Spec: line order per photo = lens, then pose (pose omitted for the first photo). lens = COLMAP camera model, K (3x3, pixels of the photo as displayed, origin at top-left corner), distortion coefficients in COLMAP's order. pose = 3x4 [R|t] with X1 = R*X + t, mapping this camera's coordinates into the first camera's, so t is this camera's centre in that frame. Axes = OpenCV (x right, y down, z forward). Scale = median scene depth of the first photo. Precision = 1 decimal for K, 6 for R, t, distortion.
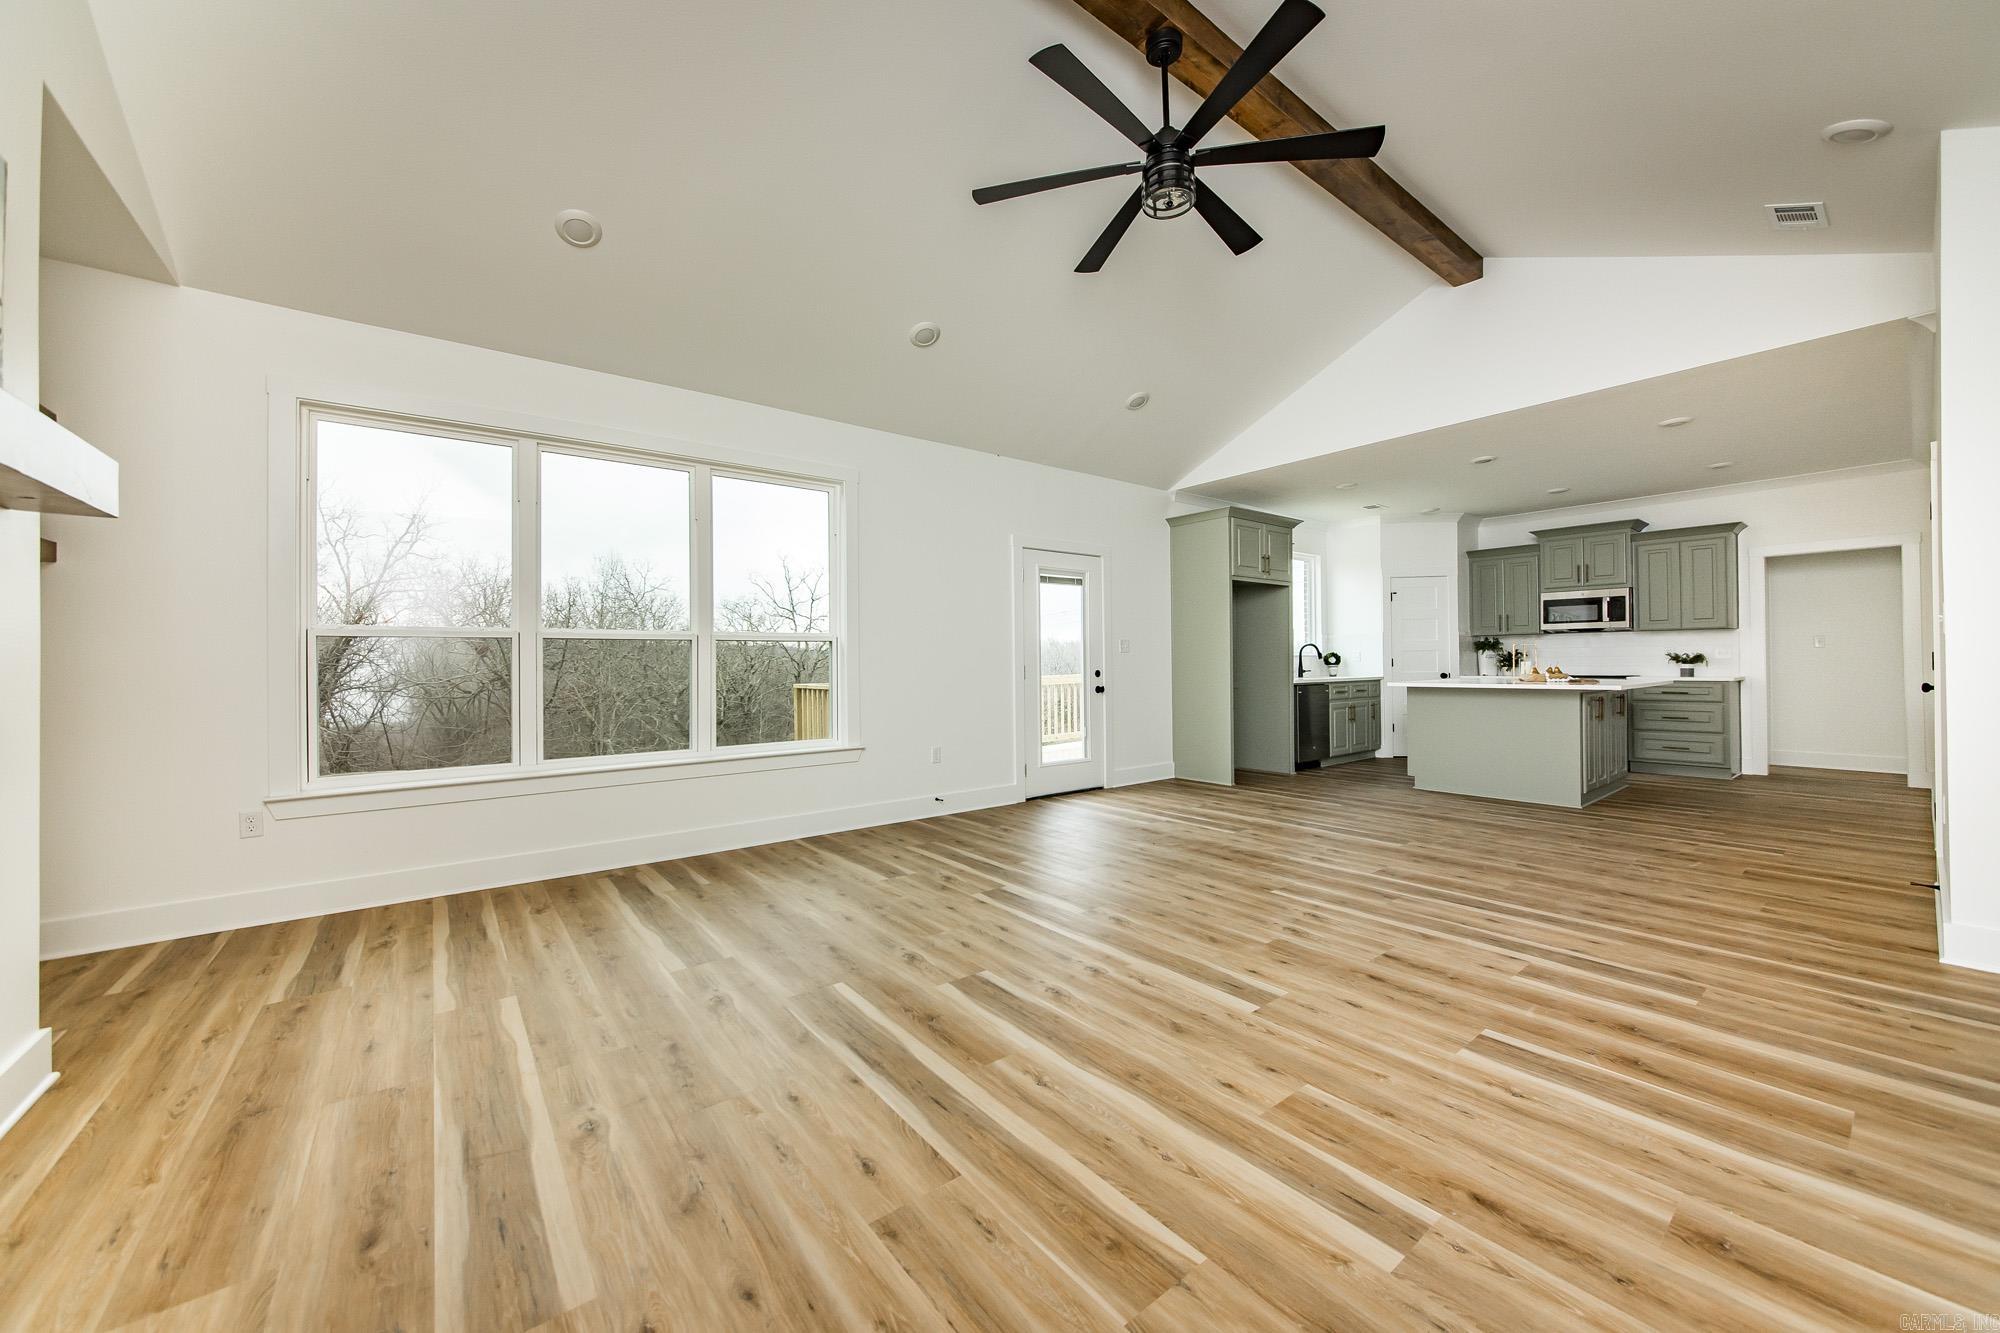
lens RADIAL K [[738.4, 0, 994.5], [0, 738.4, 655.5], [0, 0, 1]] dist [-0.011792, -0.000088]
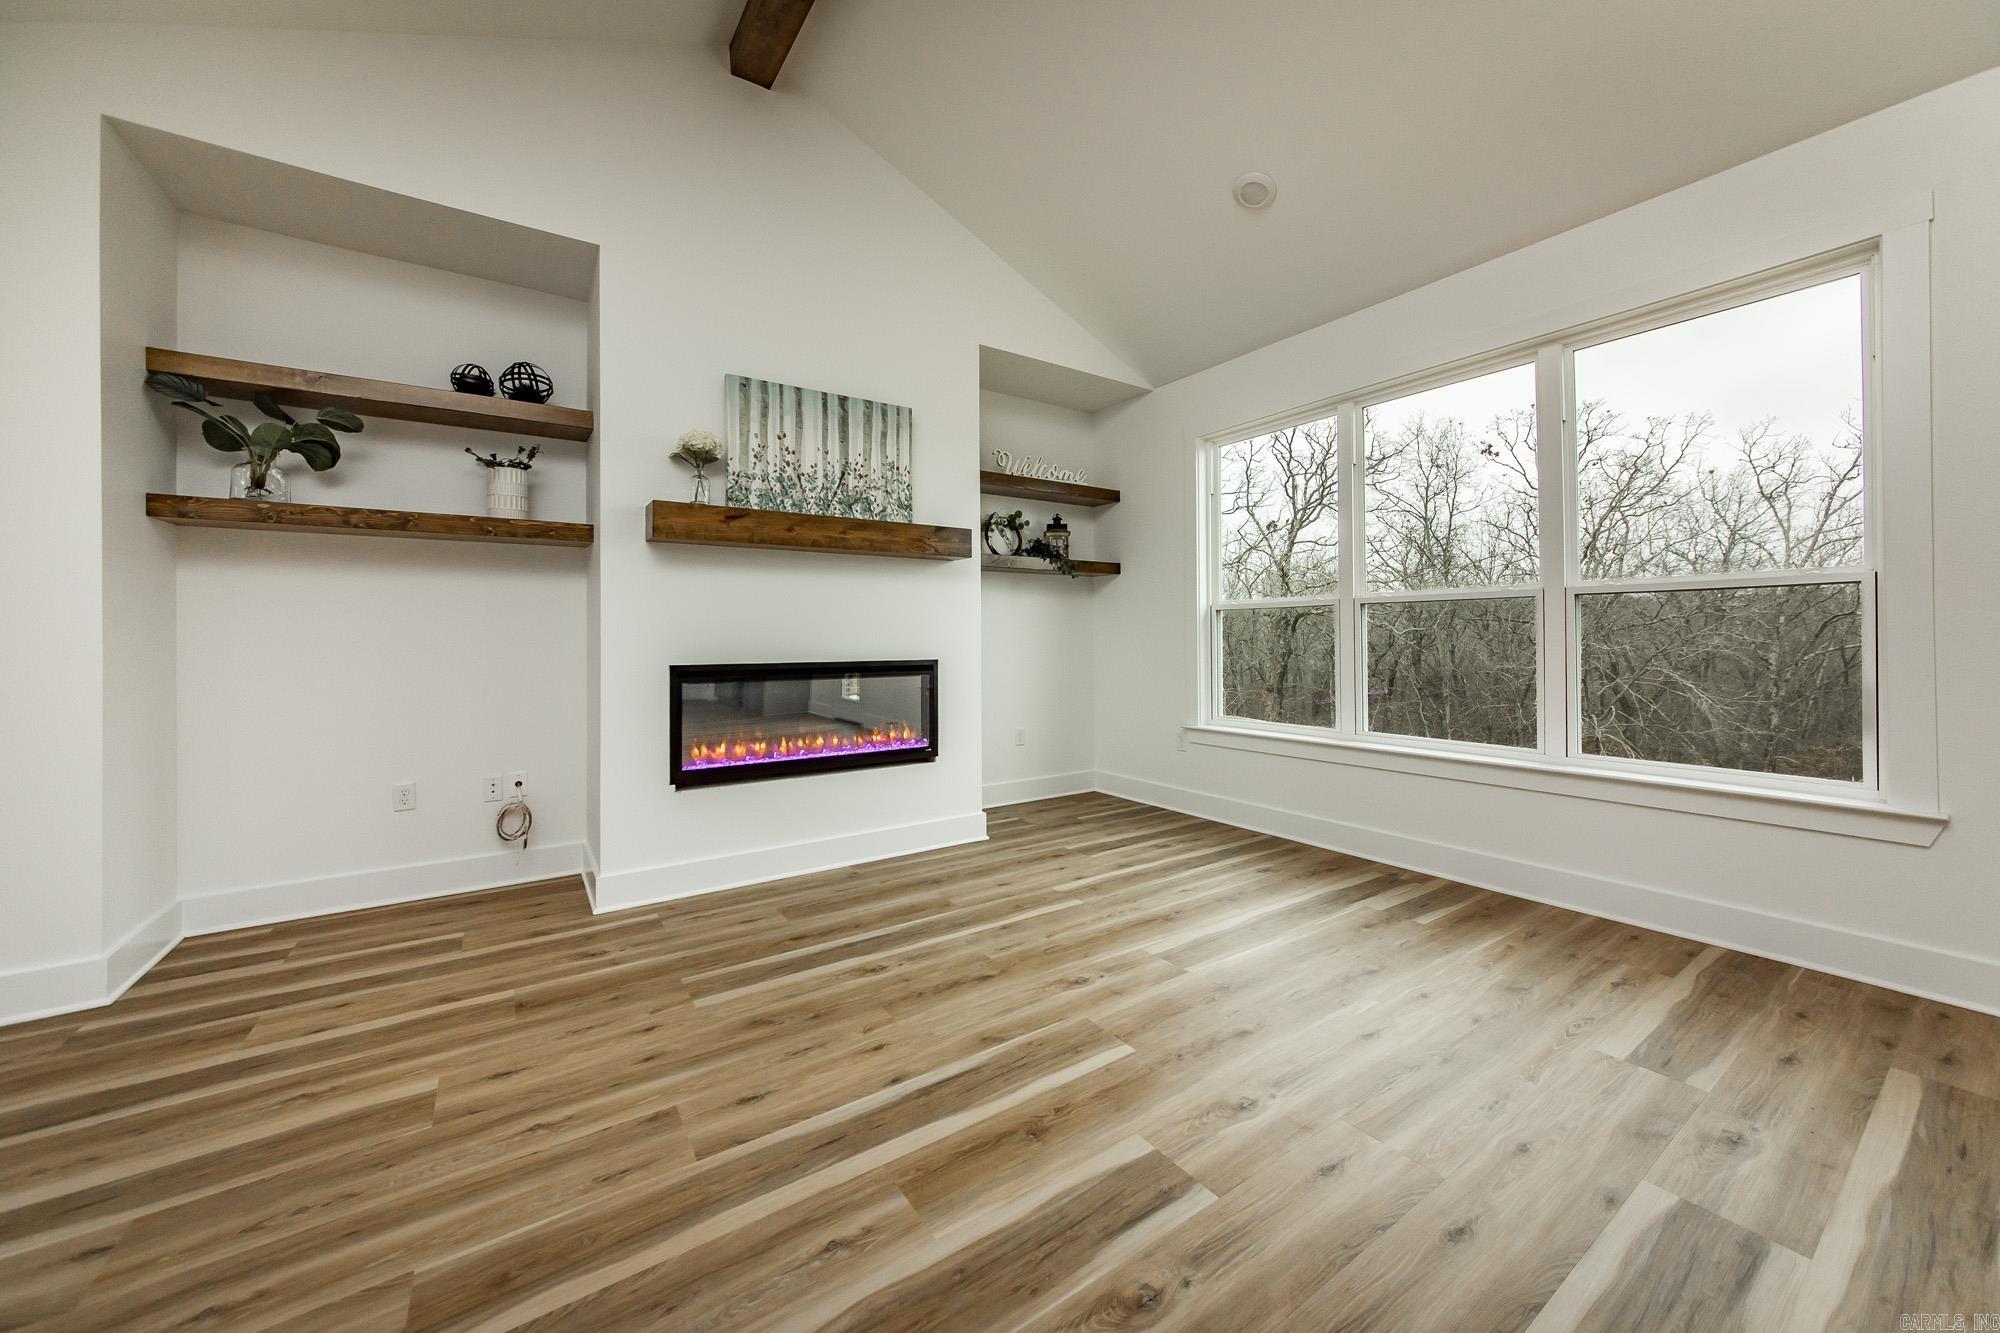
lens RADIAL K [[725.9, 0, 999.7], [0, 725.9, 633.0], [0, 0, 1]] dist [-0.002373, -0.000120]
pose [[-0.061607, 0.001485, -0.998099, 0.394425], [0.017007, 0.999855, 0.000438, 0.006174], [0.997956, -0.016947, -0.061623, 0.653324]]
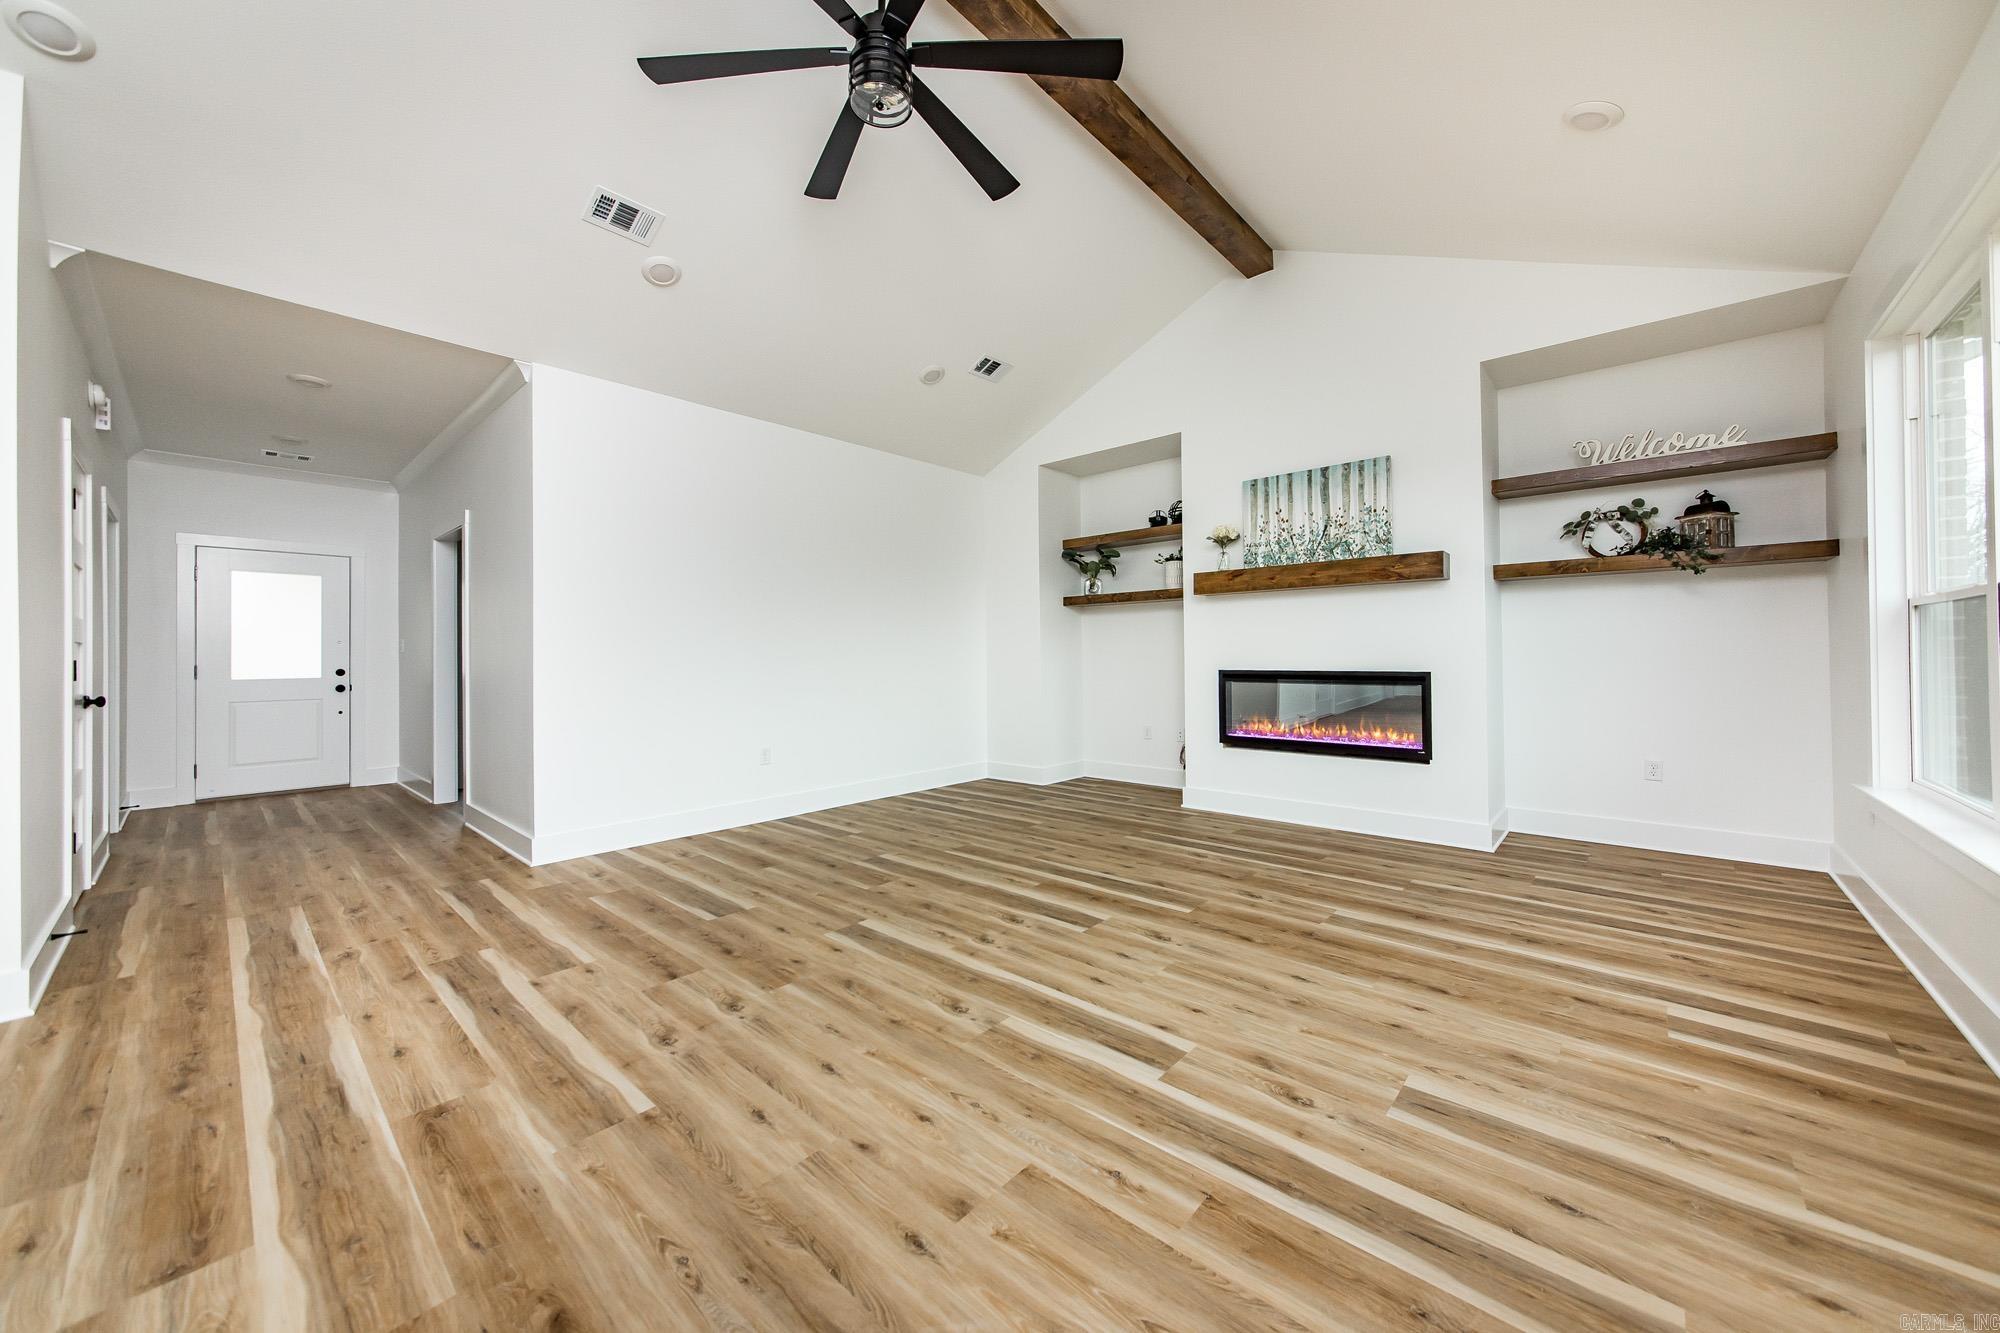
lens RADIAL K [[718.2, 0, 1011.3], [0, 718.2, 649.4], [0, 0, 1]] dist [-0.001302, -0.000002]
pose [[-0.982017, 0.016367, -0.188079, 0.214731], [0.019593, 0.999691, -0.015305, 0.012609], [0.187771, -0.018715, -0.982035, 1.523547]]
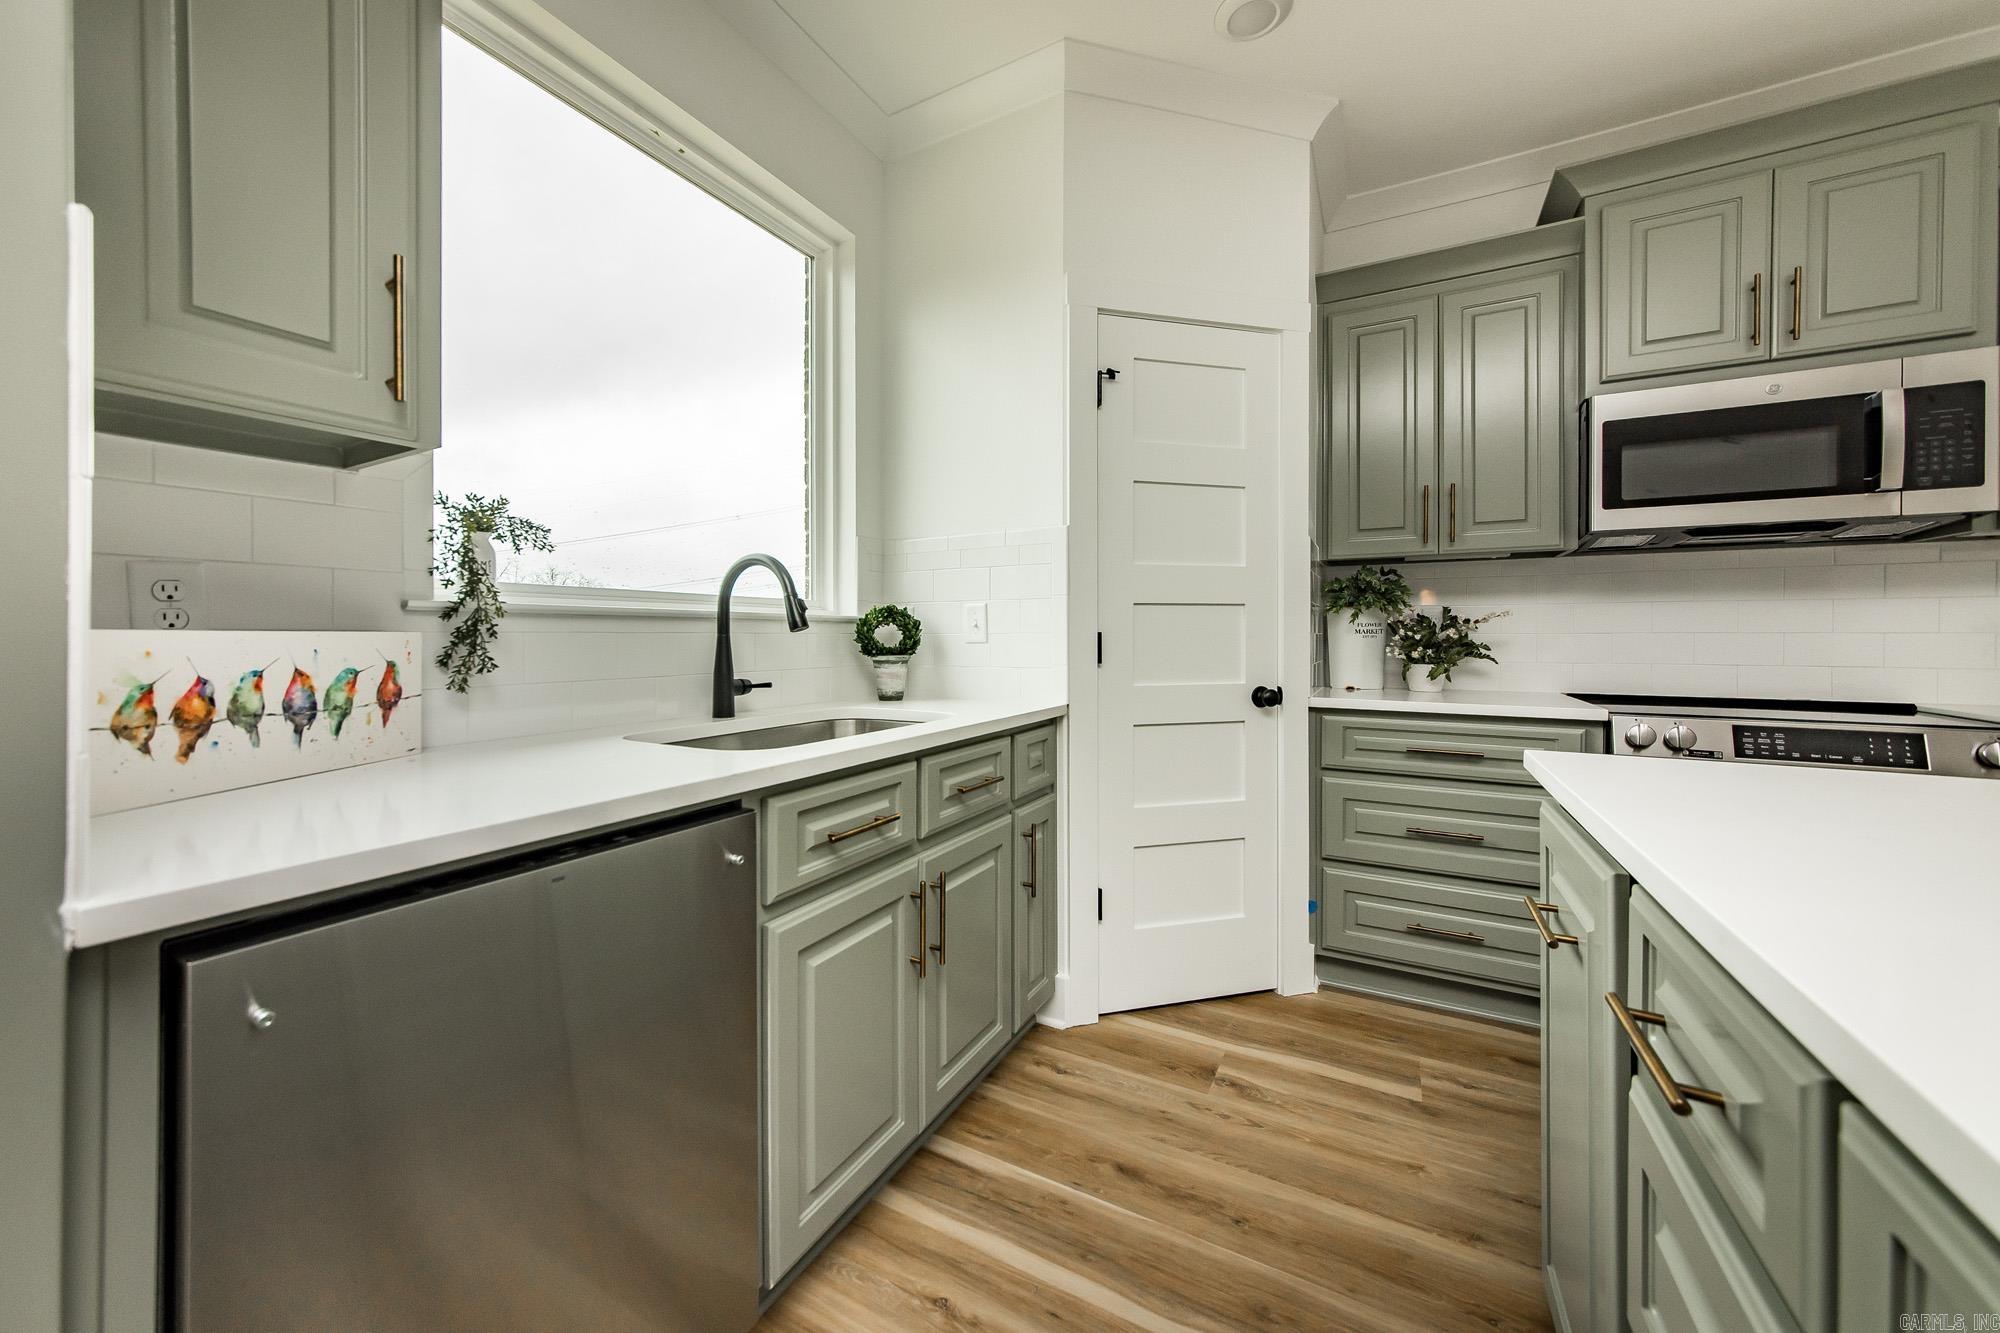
lens RADIAL K [[741.6, 0, 967.3], [0, 741.6, 640.9], [0, 0, 1]] dist [-0.001241, -0.000207]
pose [[0.926561, 0.006834, 0.376083, 0.930438], [-0.012327, 0.999850, 0.012200, 0.010368], [-0.375943, -0.015940, 0.926506, 1.808544]]
